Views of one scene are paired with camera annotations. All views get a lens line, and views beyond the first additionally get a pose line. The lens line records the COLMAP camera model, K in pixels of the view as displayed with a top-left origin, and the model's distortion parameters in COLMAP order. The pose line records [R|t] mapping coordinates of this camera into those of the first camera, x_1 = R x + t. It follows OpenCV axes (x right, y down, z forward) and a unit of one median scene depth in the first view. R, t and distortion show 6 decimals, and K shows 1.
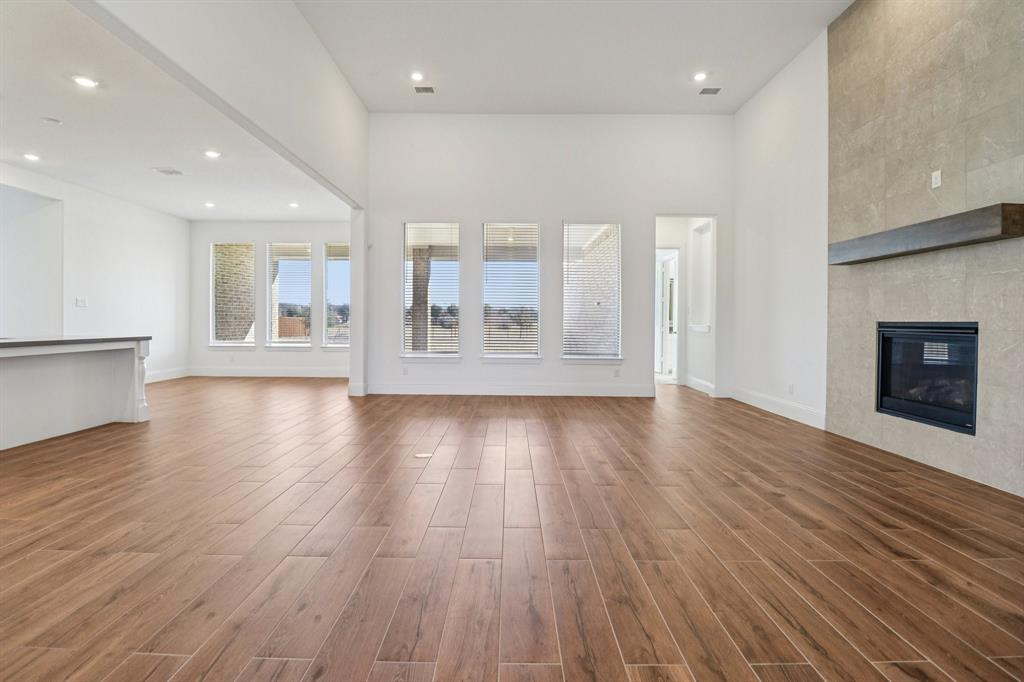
lens RADIAL K [[471.0, 0, 510.3], [0, 471.0, 320.6], [0, 0, 1]] dist [-0.016760, -0.000785]
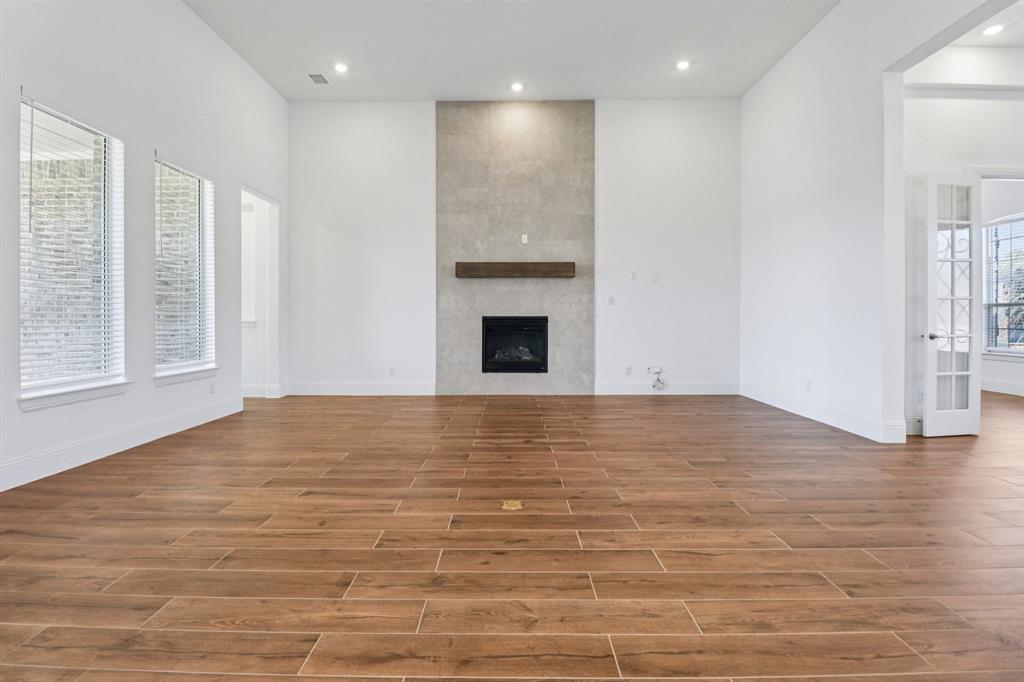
lens RADIAL K [[471.0, 0, 510.3], [0, 471.0, 320.6], [0, 0, 1]] dist [-0.016760, -0.000785]
pose [[0.017059, -0.013486, 0.999764, -0.775247], [-0.001290, 0.999908, 0.013510, -0.004307], [-0.999854, -0.001520, 0.017040, 0.828560]]
